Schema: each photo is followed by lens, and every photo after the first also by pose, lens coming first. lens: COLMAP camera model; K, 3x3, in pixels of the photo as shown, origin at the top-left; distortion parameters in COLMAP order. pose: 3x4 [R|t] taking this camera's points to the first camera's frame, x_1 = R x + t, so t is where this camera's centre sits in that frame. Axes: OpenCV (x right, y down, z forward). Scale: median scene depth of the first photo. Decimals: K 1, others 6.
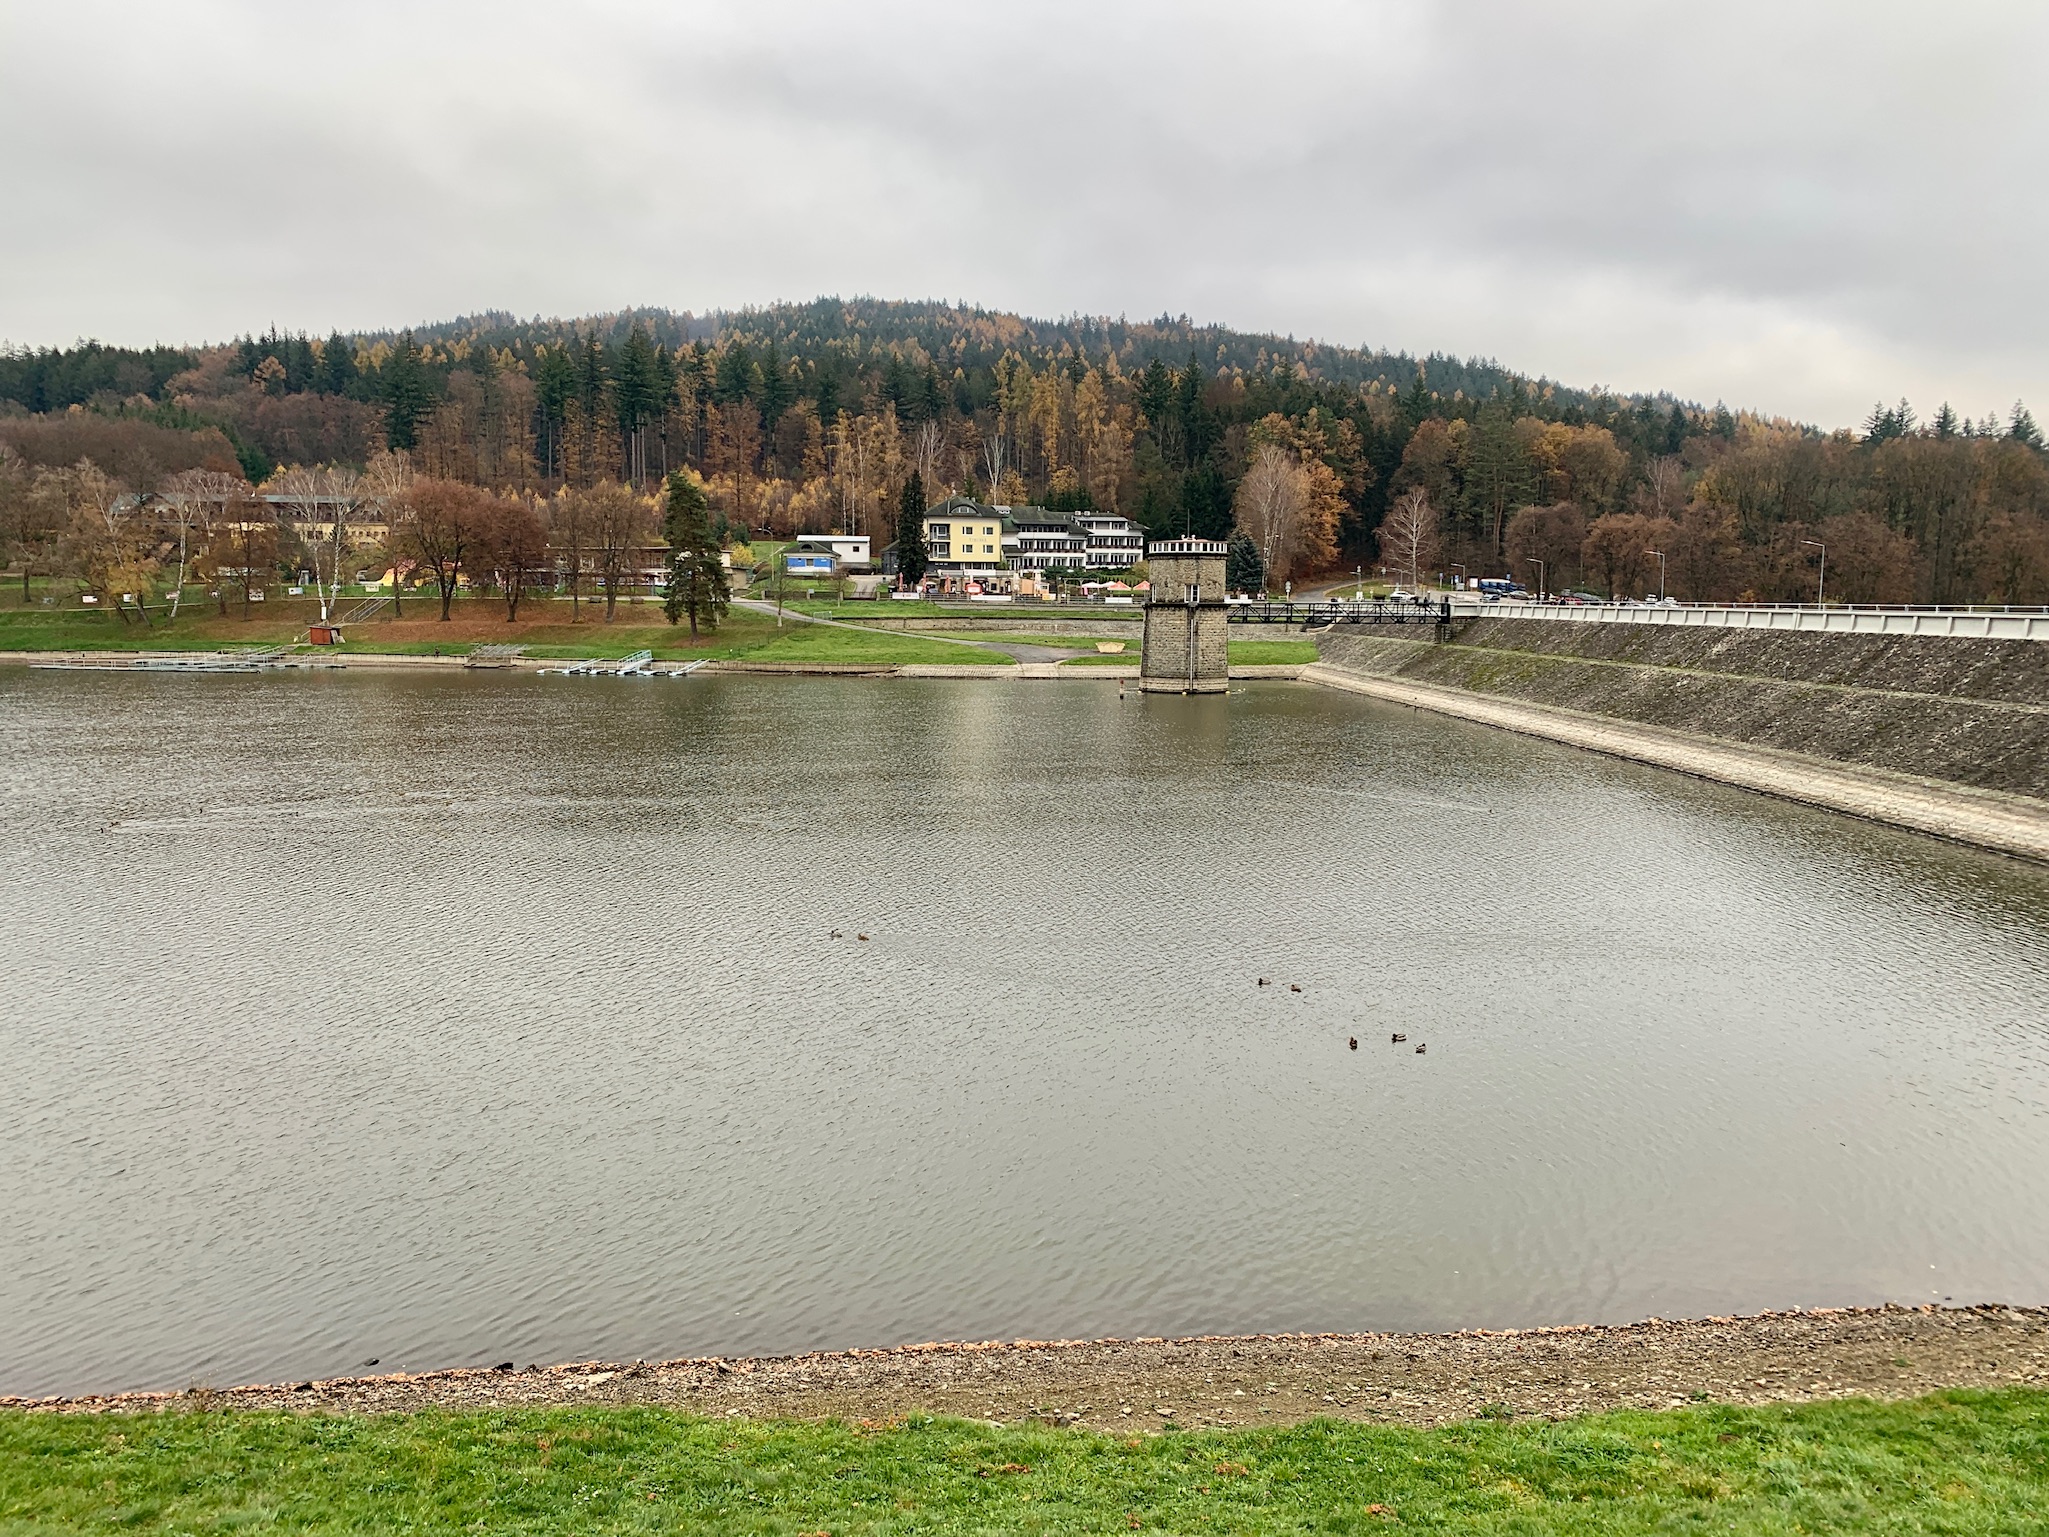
lens RADIAL K [[1567.9, 0, 1036.5], [0, 1567.9, 797.0], [0, 0, 1]] dist [0.050567, -0.071560]
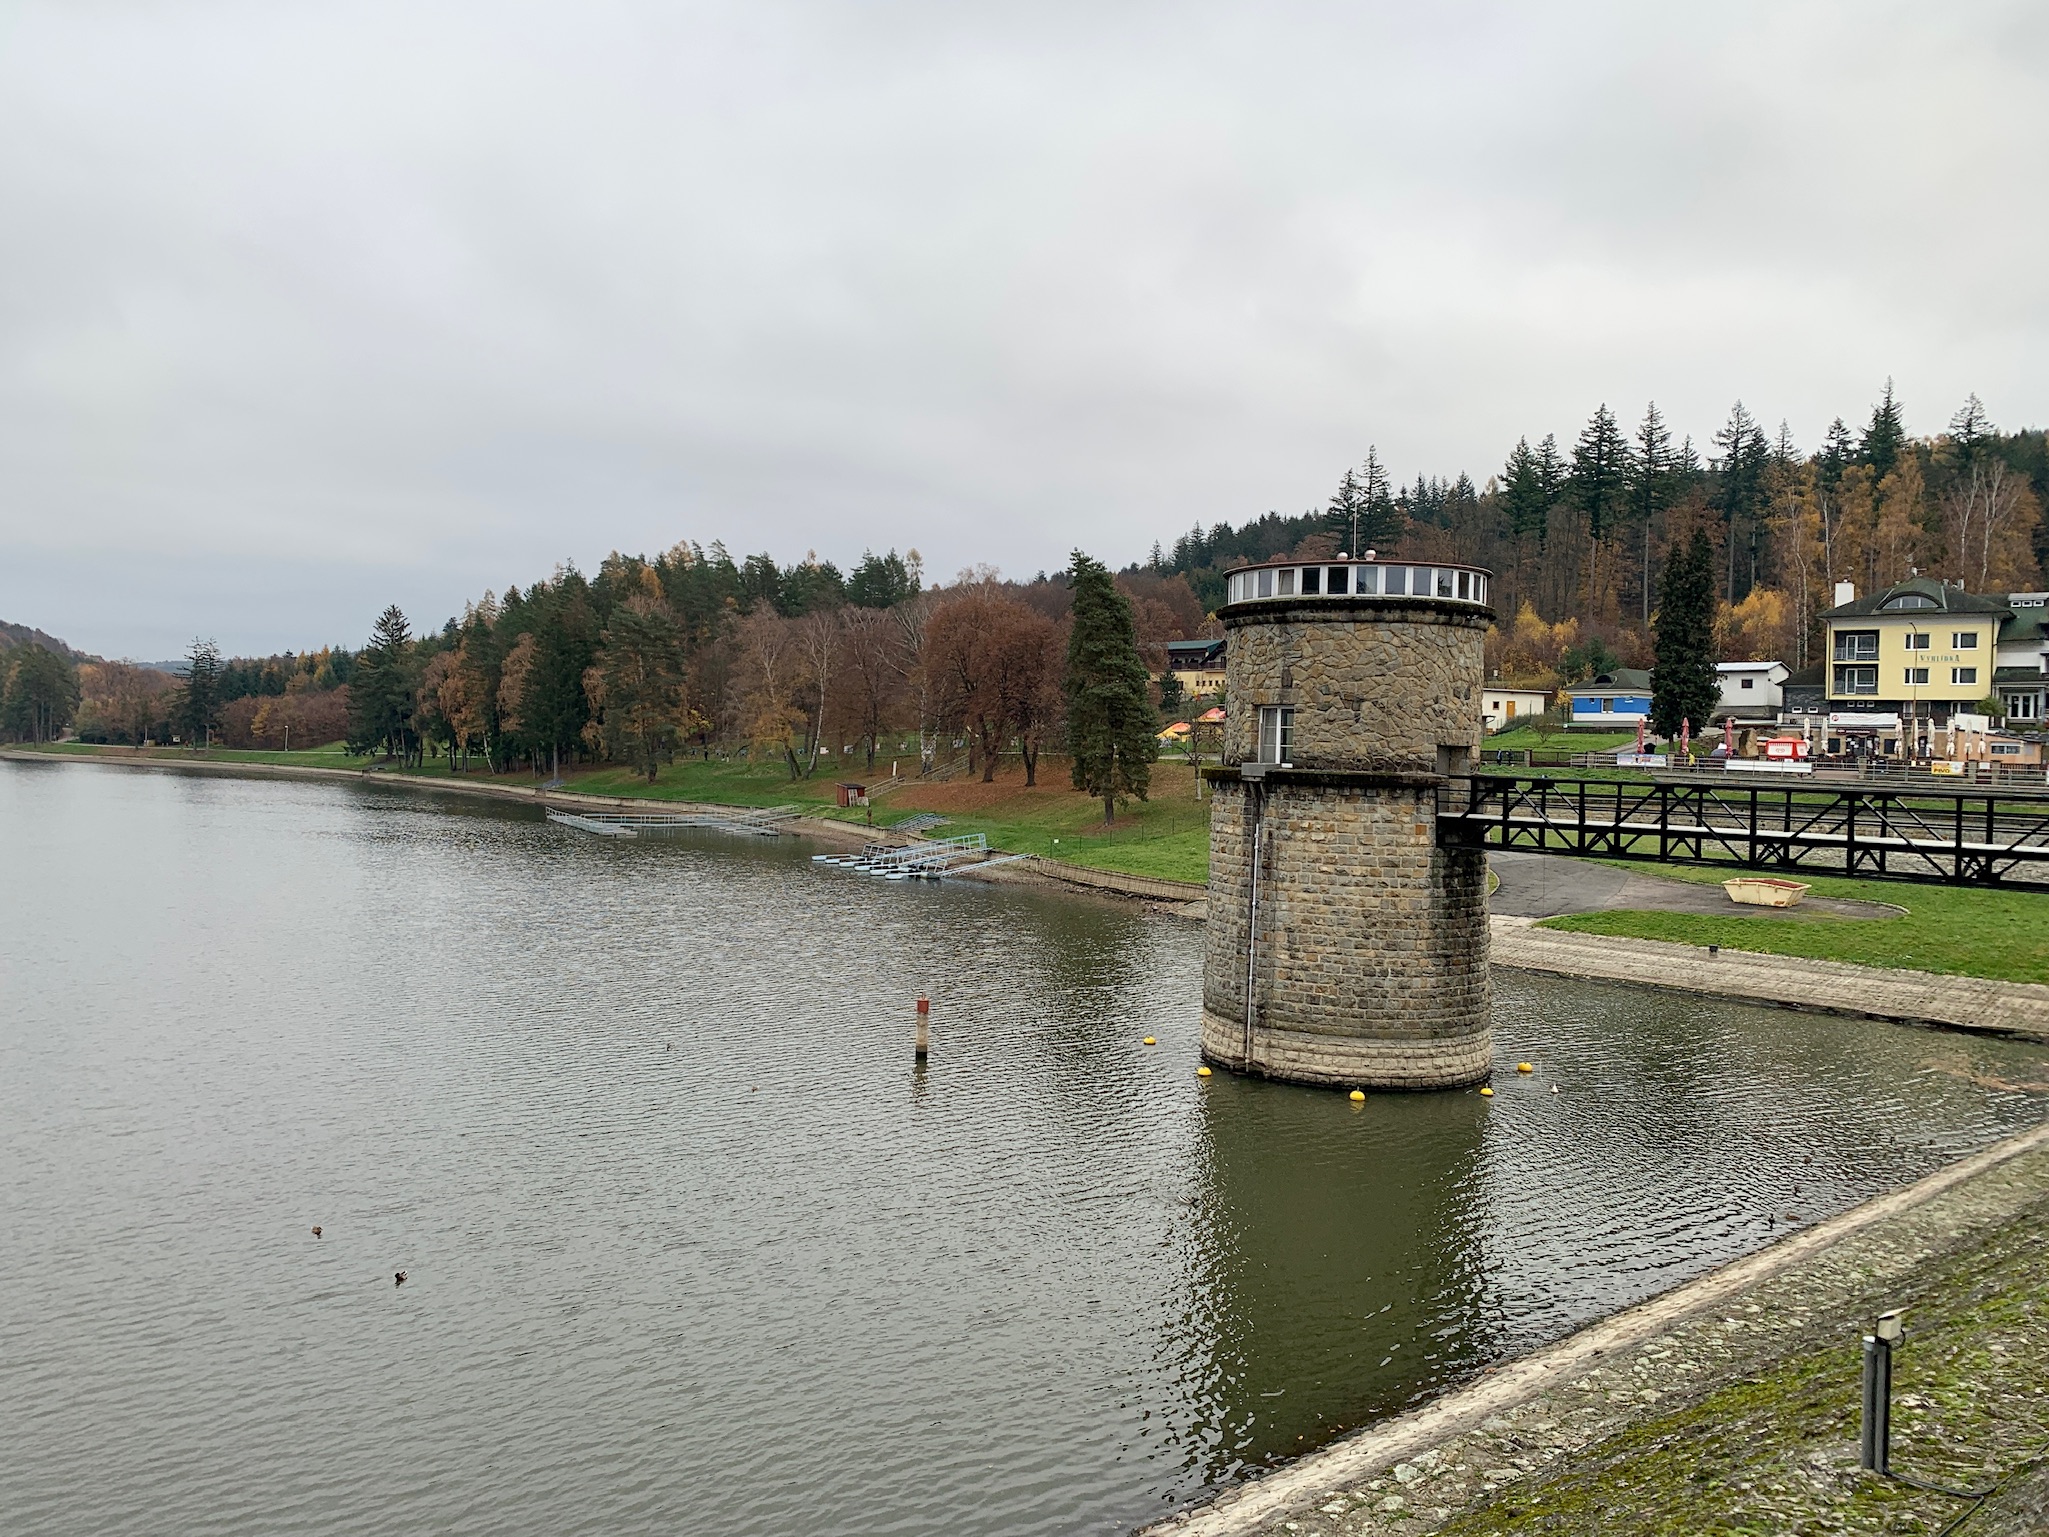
lens RADIAL K [[1567.9, 0, 1022.3], [0, 1567.9, 749.9], [0, 0, 1]] dist [0.050567, -0.071560]
pose [[0.631769, 0.011976, -0.775064, 0.165865], [-0.118828, 0.989559, -0.081568, -0.054106], [0.765995, 0.143631, 0.626596, 0.432044]]
